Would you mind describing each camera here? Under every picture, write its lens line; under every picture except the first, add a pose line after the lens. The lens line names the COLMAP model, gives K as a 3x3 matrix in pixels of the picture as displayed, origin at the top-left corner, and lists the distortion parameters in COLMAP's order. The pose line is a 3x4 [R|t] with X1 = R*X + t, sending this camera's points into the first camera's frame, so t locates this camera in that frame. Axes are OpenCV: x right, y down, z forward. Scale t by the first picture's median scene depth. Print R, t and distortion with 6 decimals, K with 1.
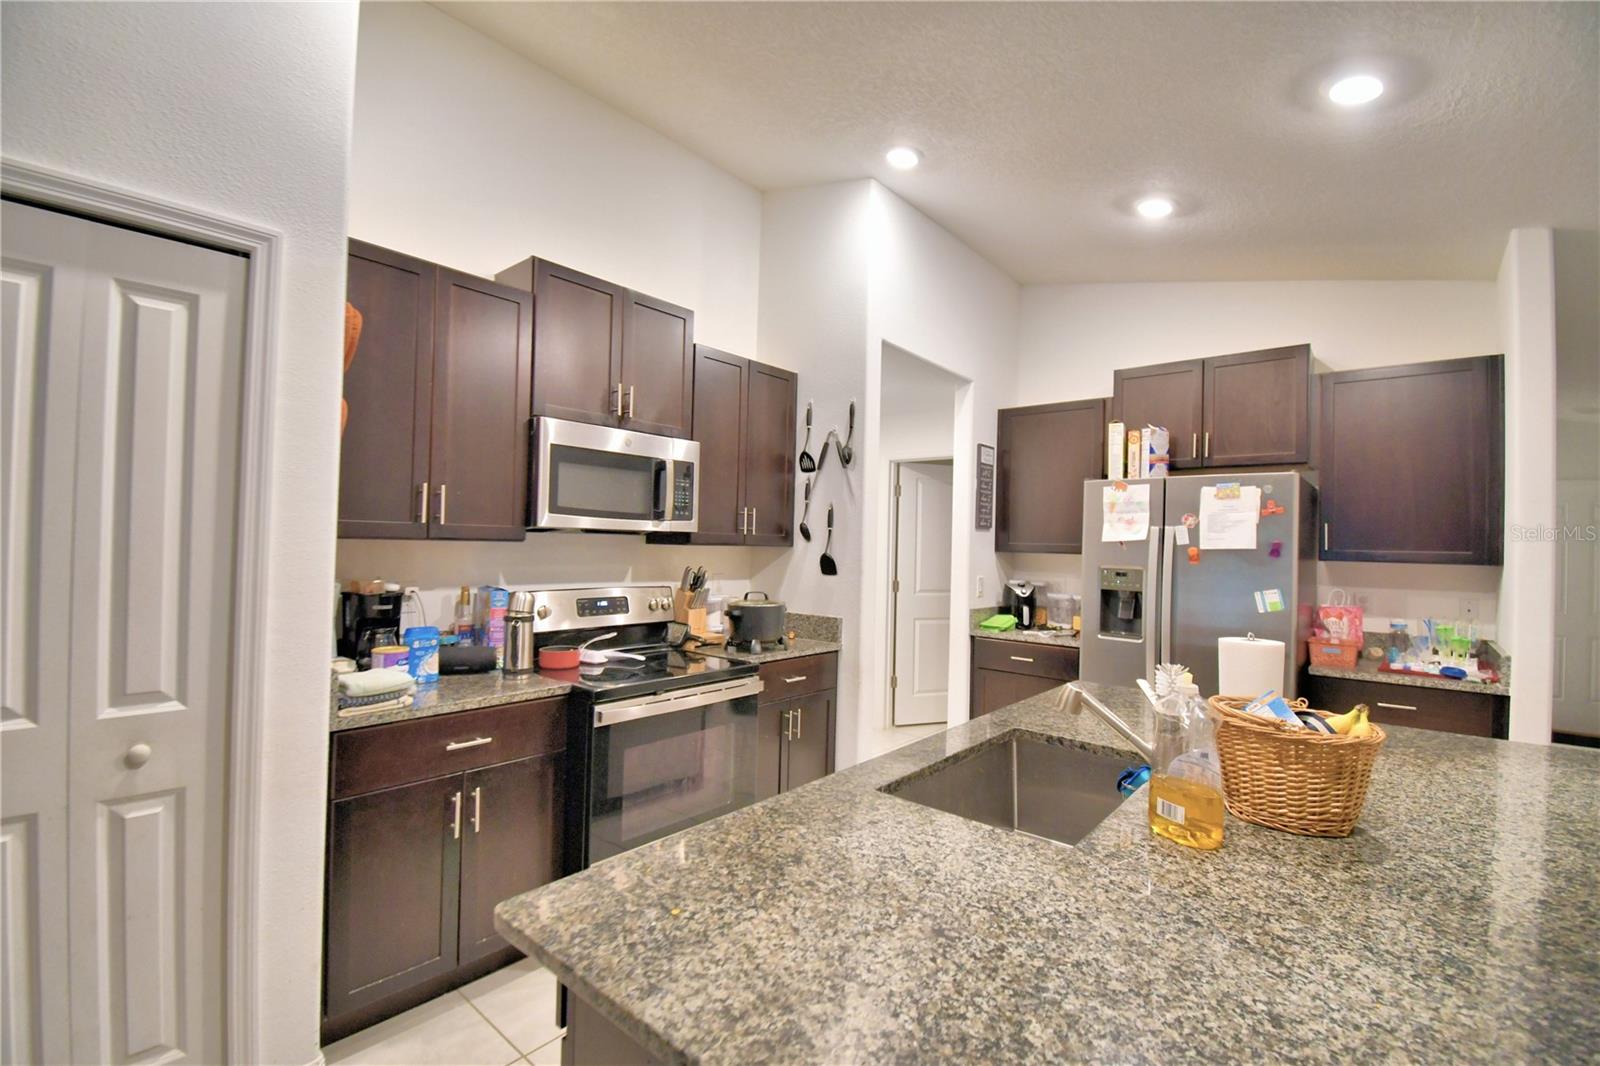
lens RADIAL K [[702.2, 0, 789.9], [0, 702.2, 534.9], [0, 0, 1]] dist [0.012100, -0.020666]
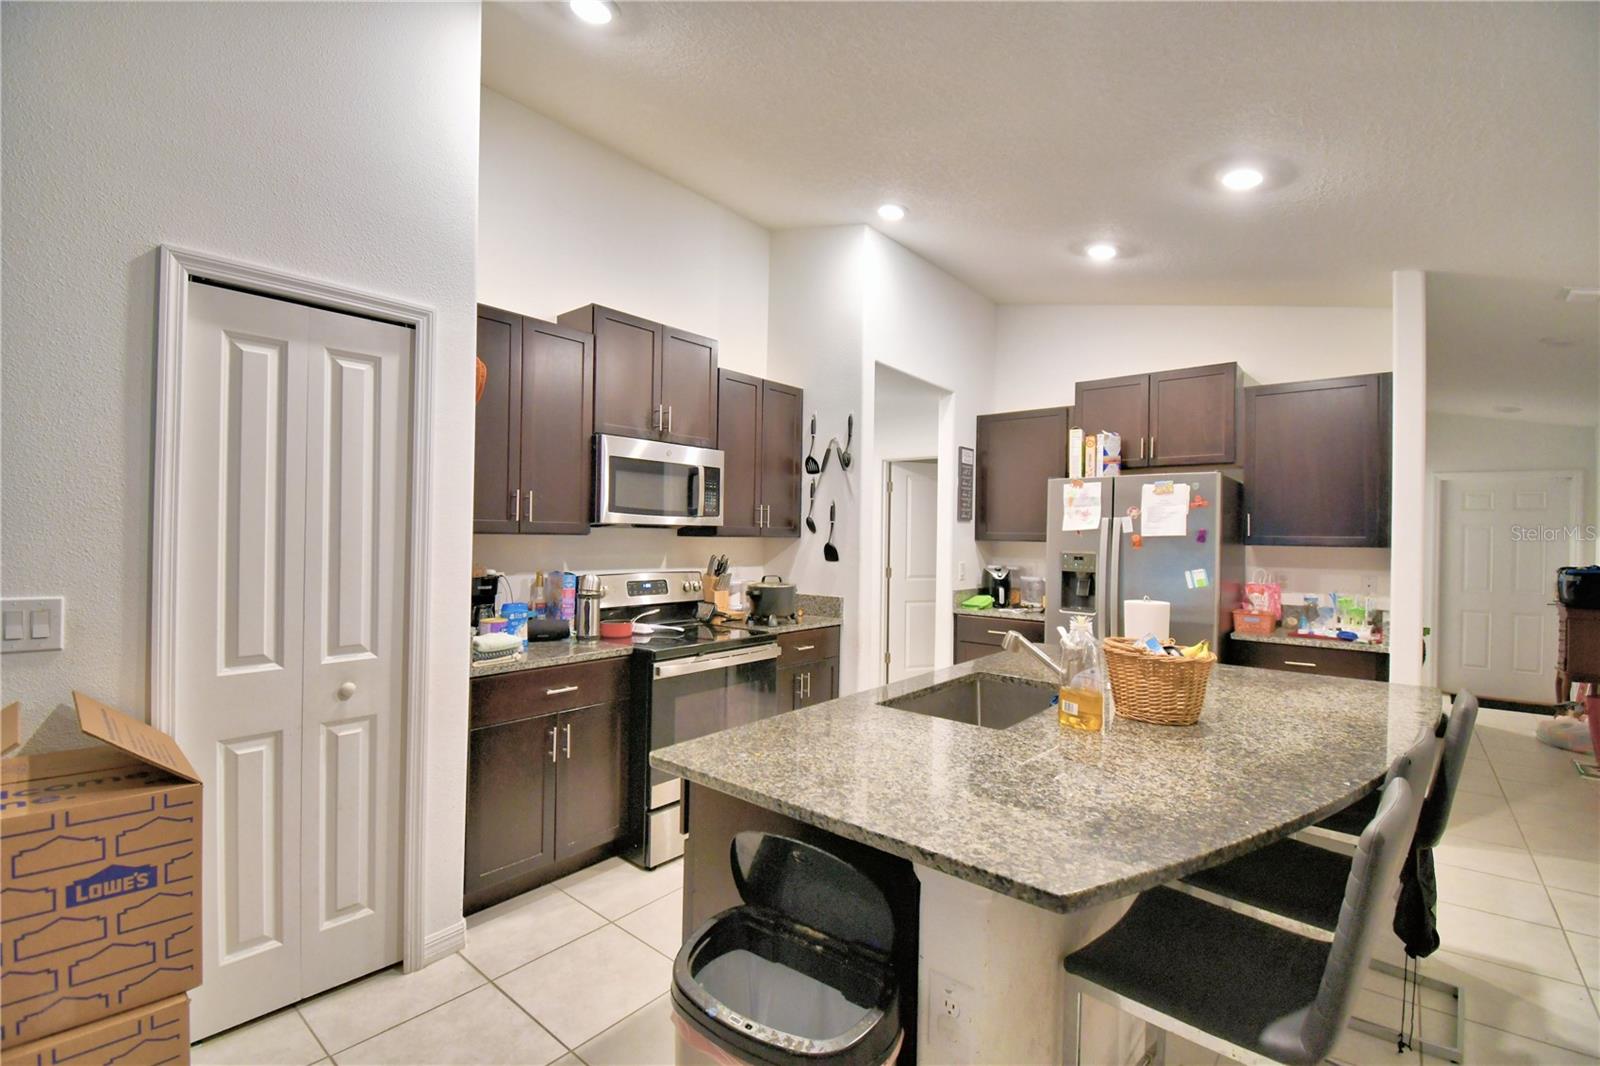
lens RADIAL K [[702.2, 0, 789.6], [0, 702.2, 534.9], [0, 0, 1]] dist [0.012100, -0.020666]
pose [[0.999909, -0.009399, 0.009691, -0.029540], [0.009290, 0.999894, 0.011237, -0.001077], [-0.009795, -0.011145, 0.999890, -0.200283]]
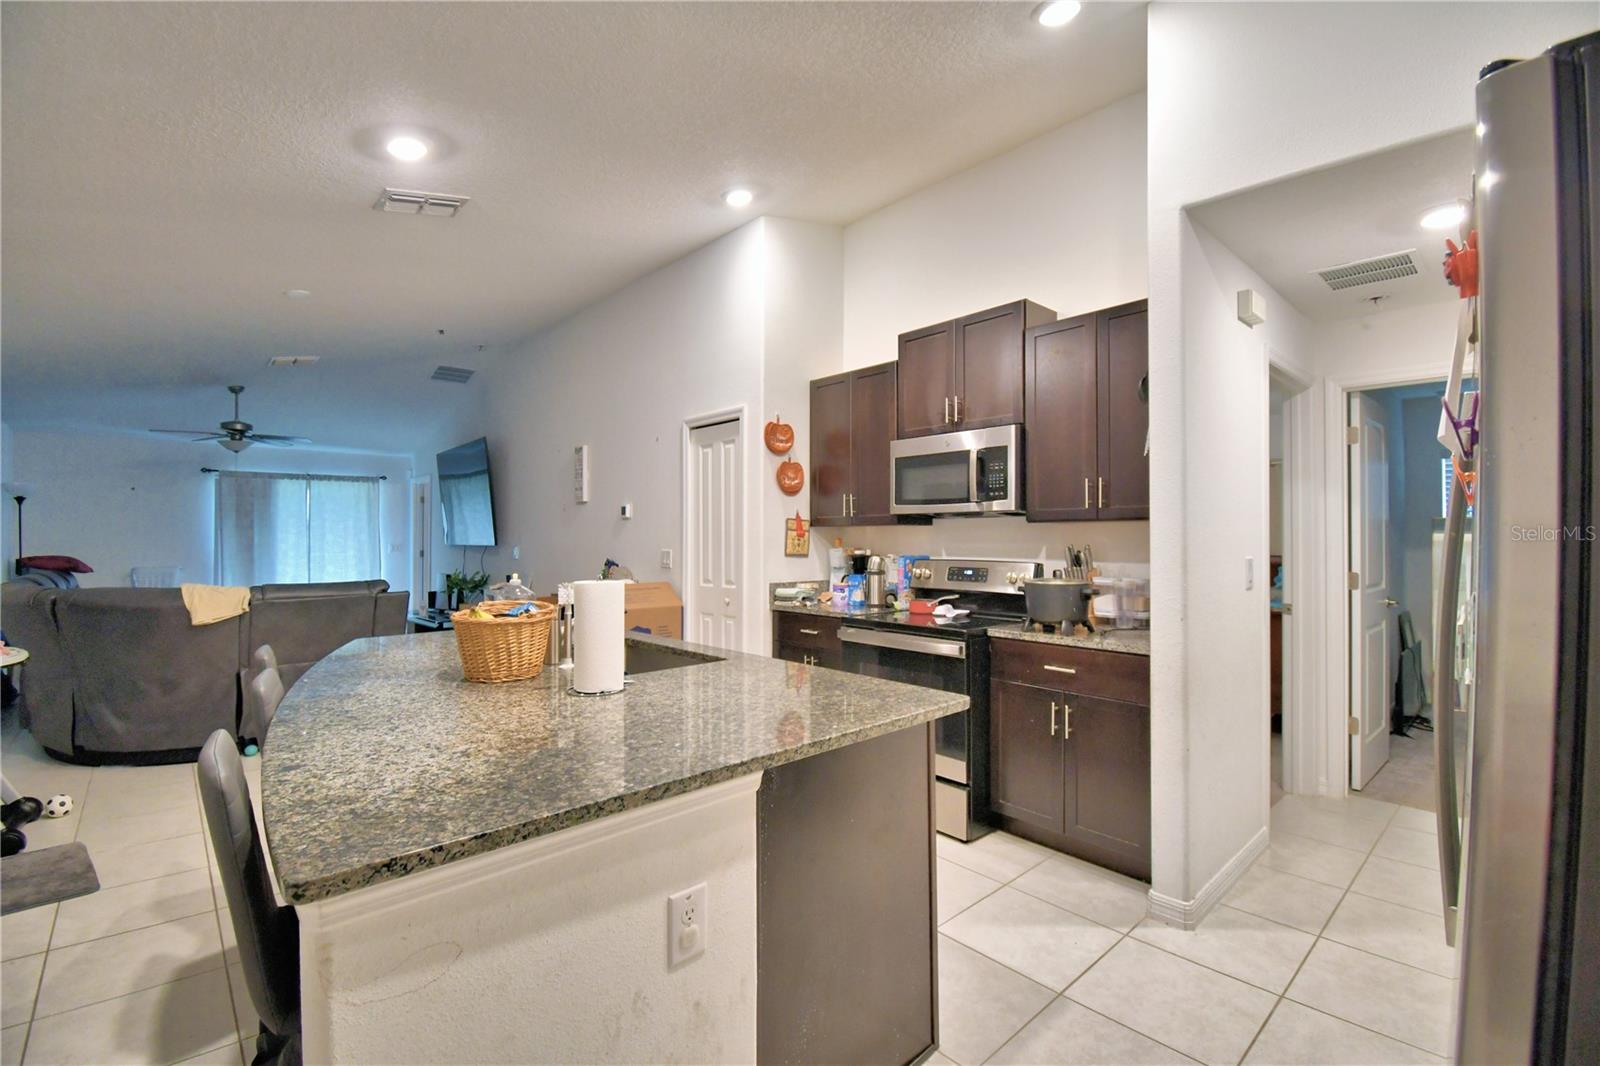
lens RADIAL K [[702.2, 0, 803.1], [0, 702.2, 538.1], [0, 0, 1]] dist [0.012100, -0.020666]
pose [[-0.110816, -0.012390, -0.993764, 0.949142], [0.017297, 0.999747, -0.014393, 0.046865], [0.993690, -0.018784, -0.110573, 0.794413]]
